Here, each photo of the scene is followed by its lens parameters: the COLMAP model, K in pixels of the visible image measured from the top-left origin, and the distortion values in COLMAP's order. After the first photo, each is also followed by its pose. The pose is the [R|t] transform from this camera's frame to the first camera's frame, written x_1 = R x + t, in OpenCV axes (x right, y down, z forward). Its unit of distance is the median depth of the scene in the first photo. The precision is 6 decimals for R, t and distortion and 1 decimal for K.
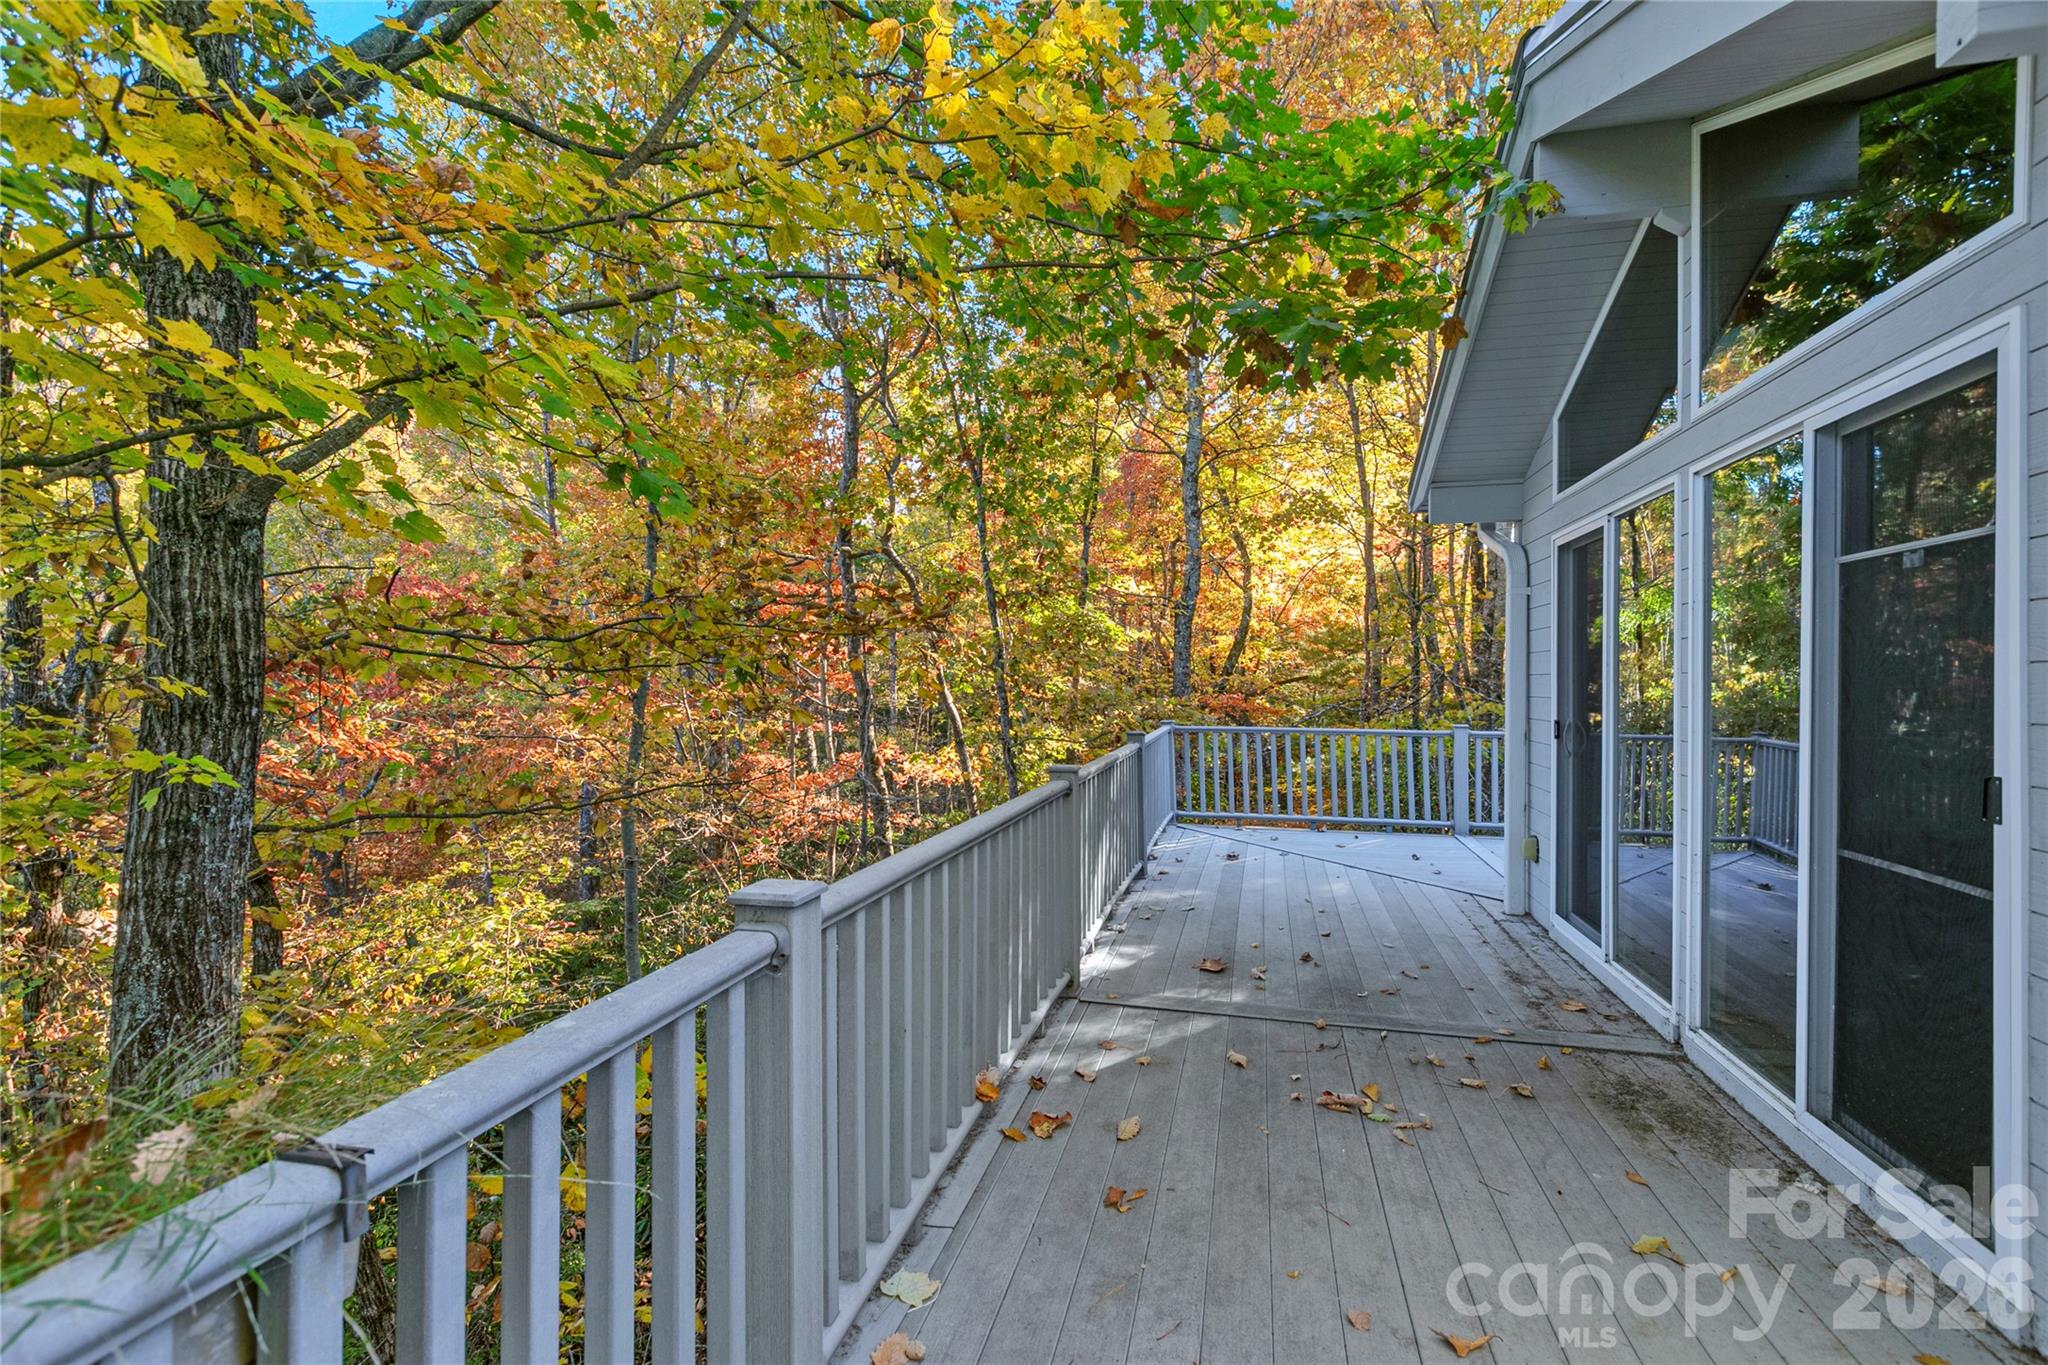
lens RADIAL K [[917.6, 0, 1024.0], [0, 917.6, 682.5], [0, 0, 1]] dist [0.003419, 0.000168]
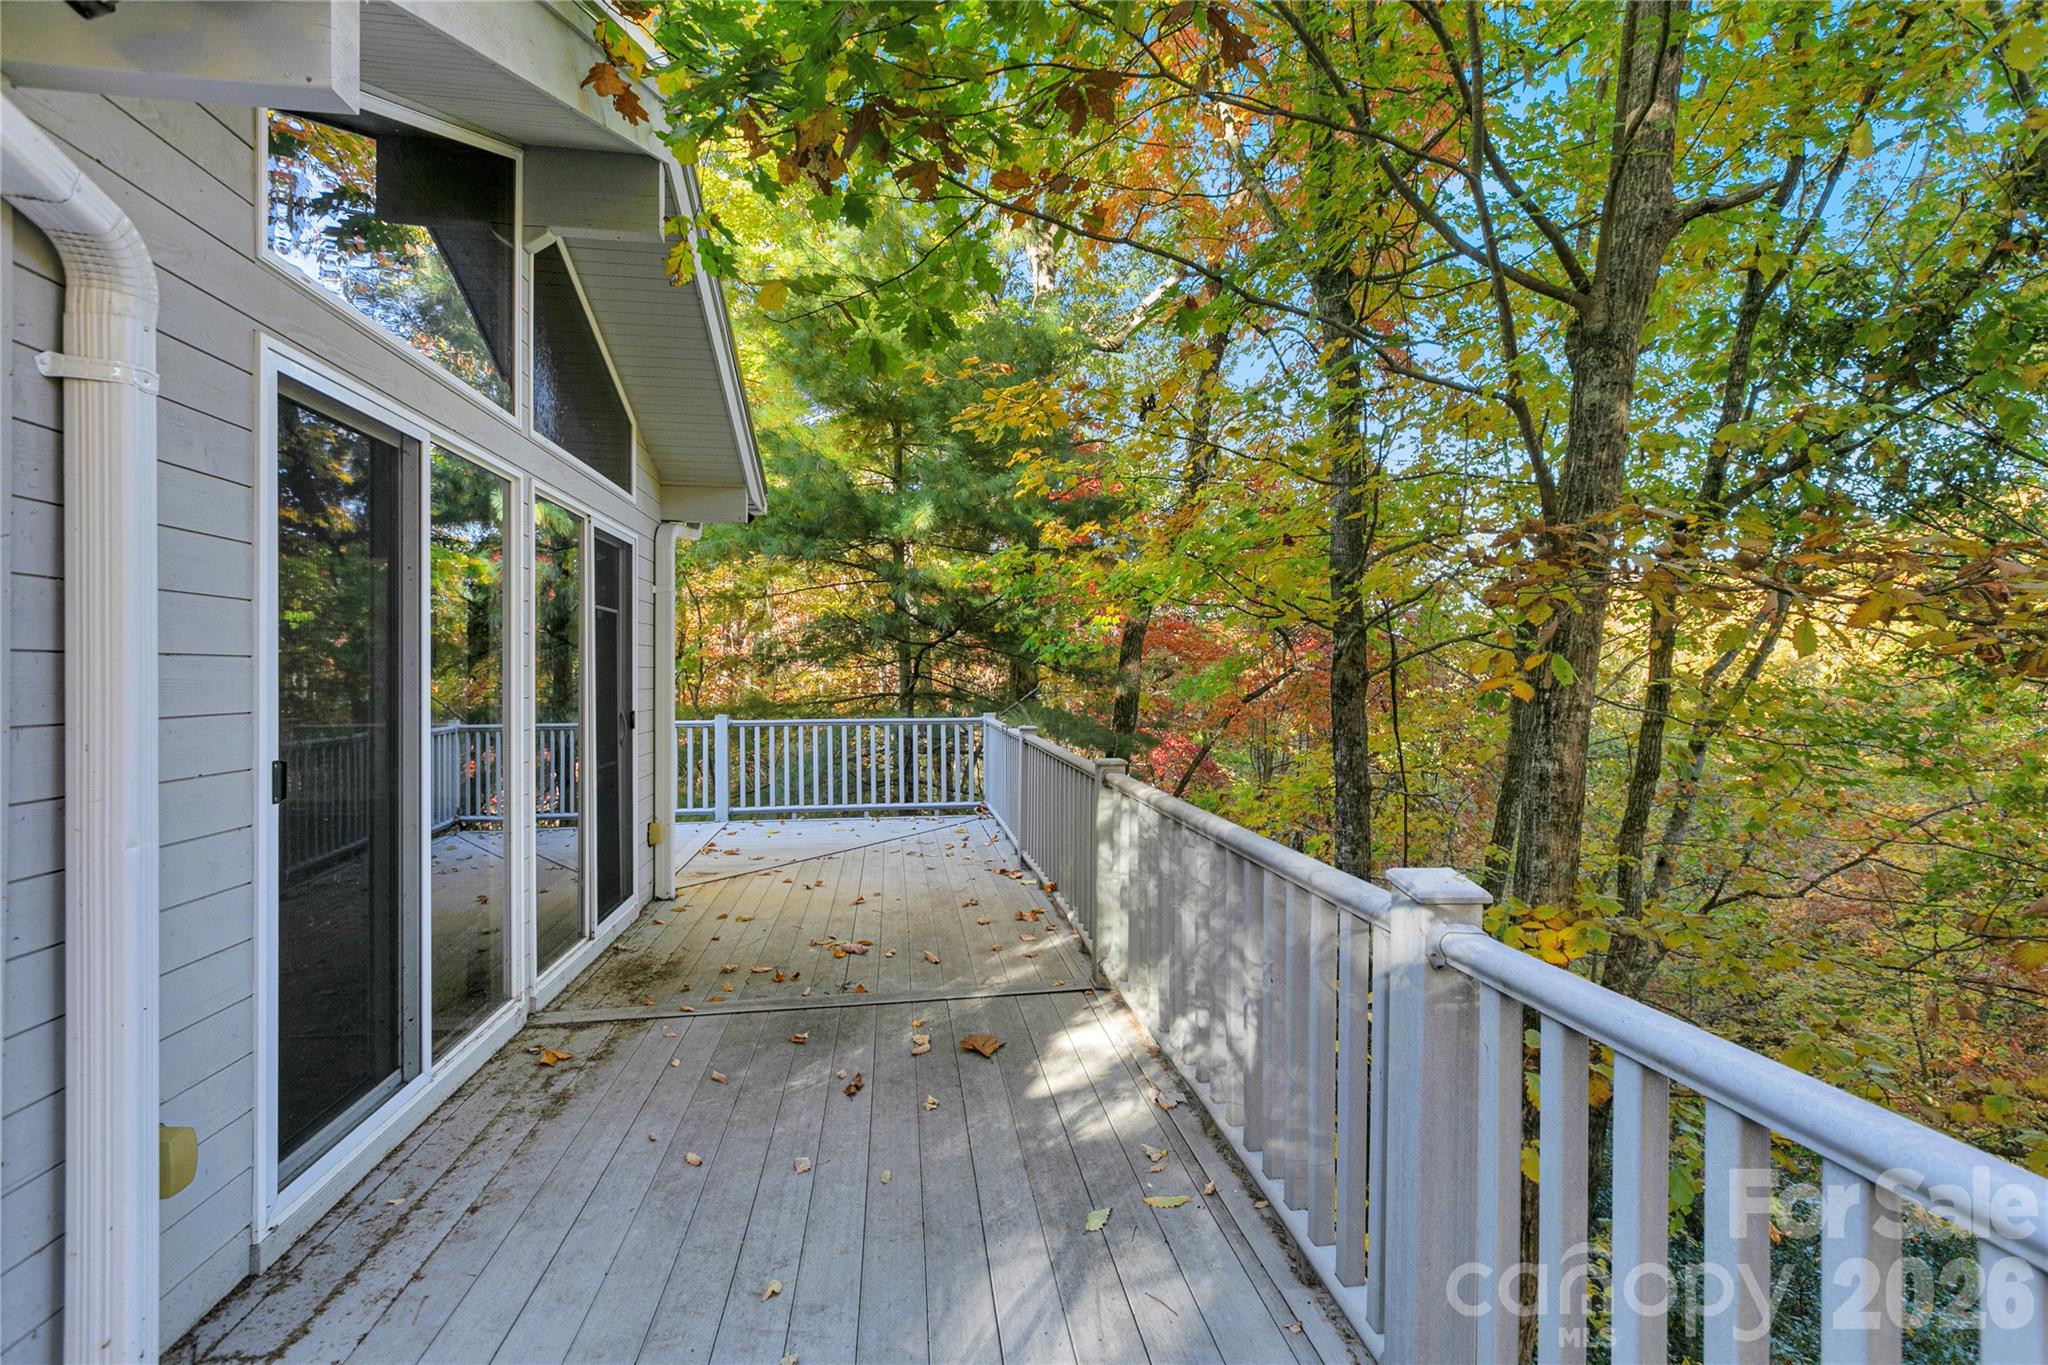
lens RADIAL K [[917.6, 0, 1024.0], [0, 917.6, 682.5], [0, 0, 1]] dist [0.003419, 0.000168]
pose [[-0.925421, 0.015243, -0.378634, 0.318934], [0.011545, 0.999861, 0.012035, 0.006127], [0.378765, 0.006766, -0.925468, 1.188670]]
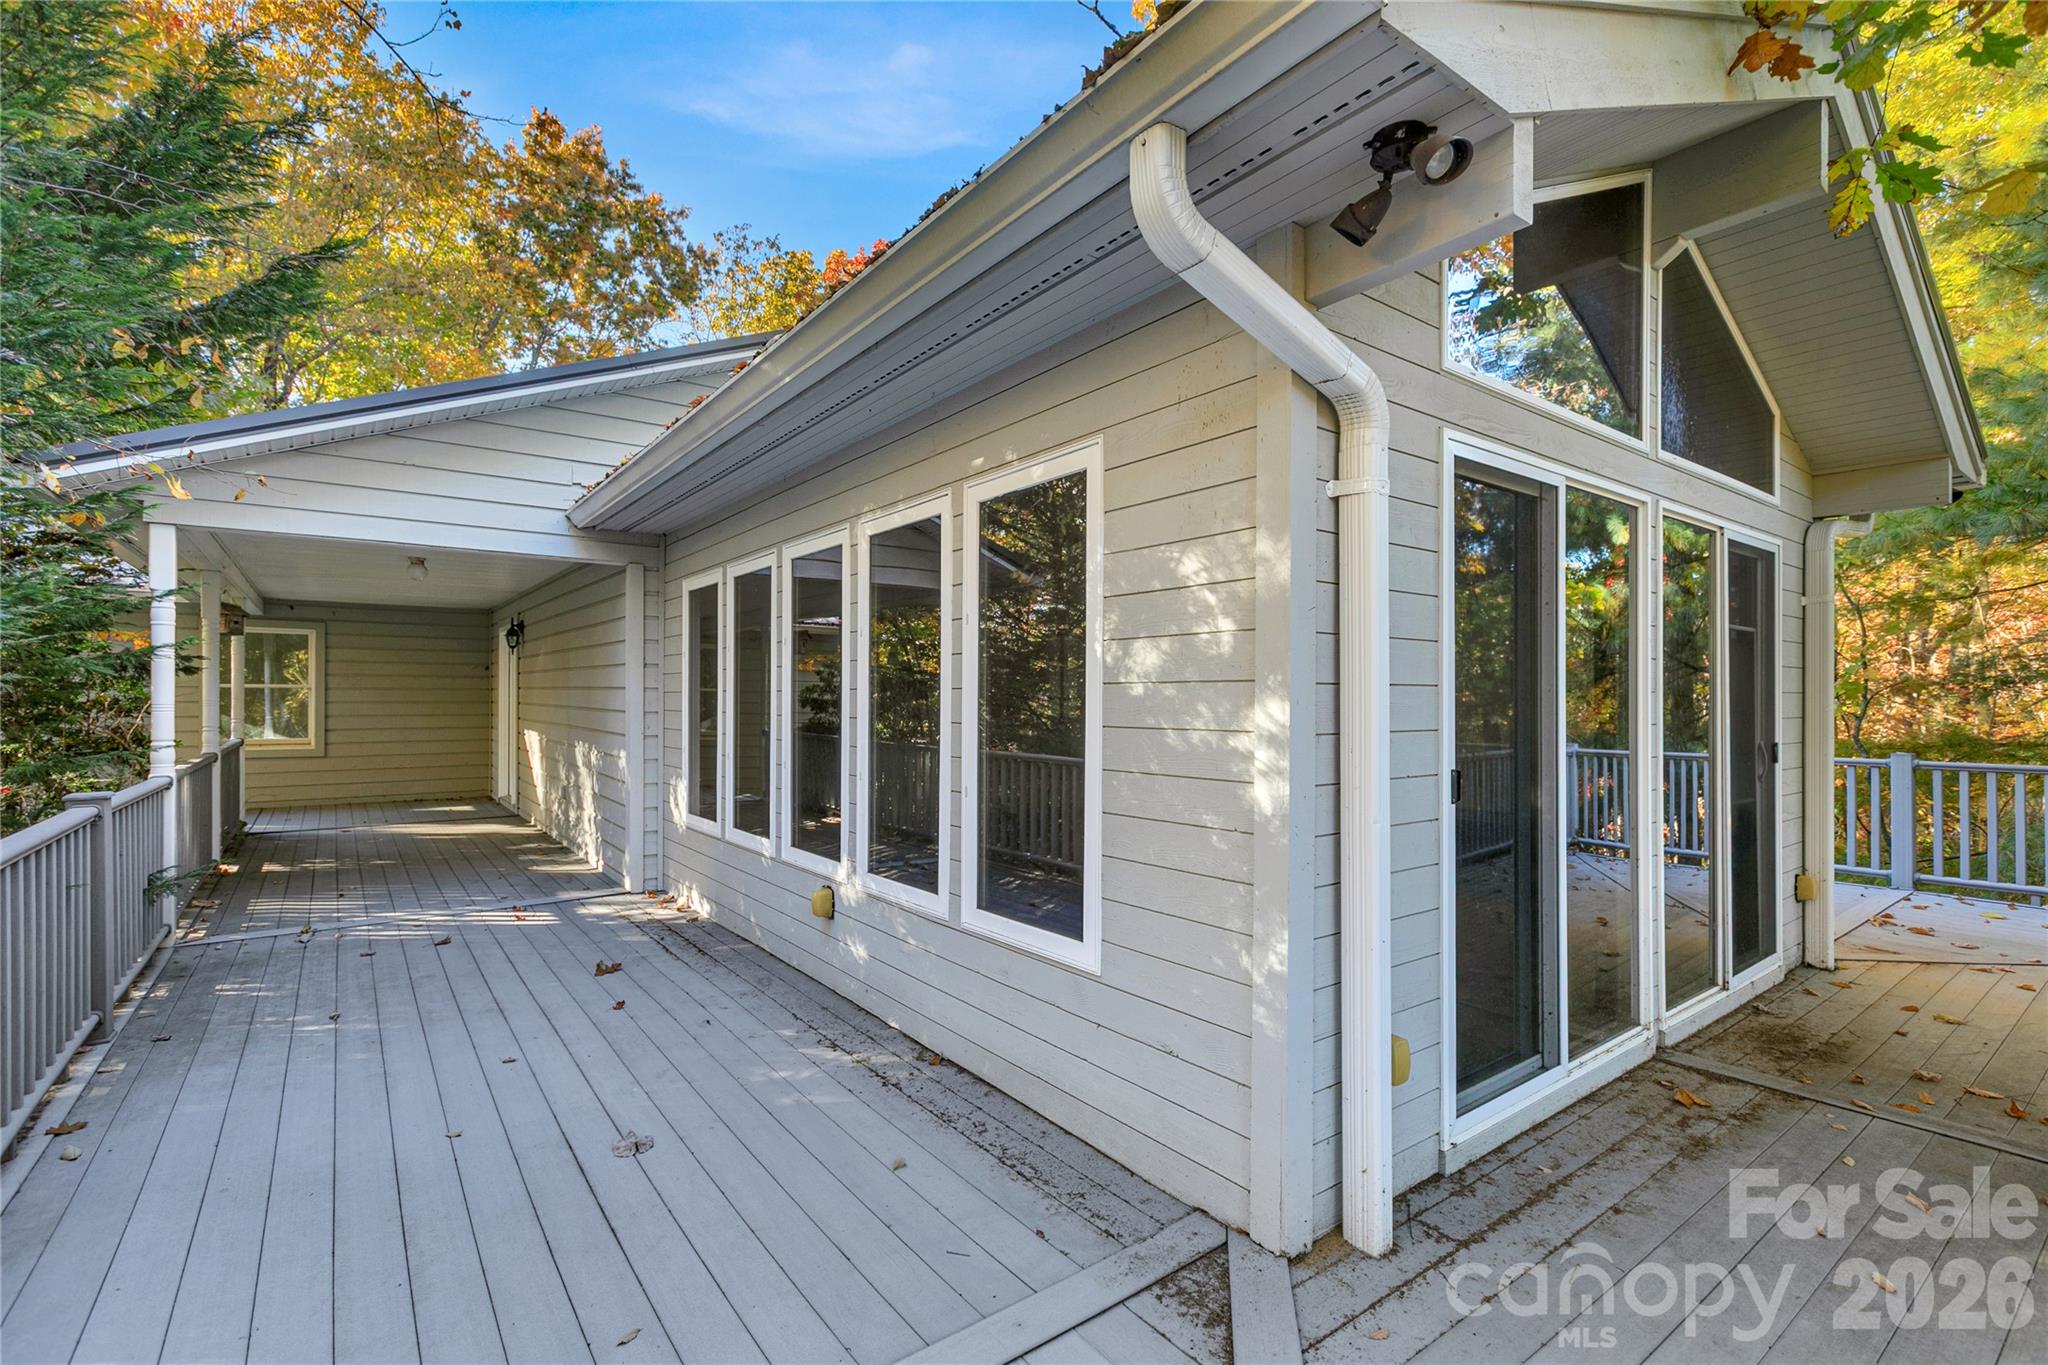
lens RADIAL K [[919.5, 0, 1036.7], [0, 919.5, 697.6], [0, 0, 1]] dist [0.004562, -0.000785]
pose [[-0.780173, 0.009829, 0.625486, 0.332247], [0.005114, 0.999943, -0.009335, 0.005949], [-0.625542, -0.004085, -0.780179, 1.221351]]
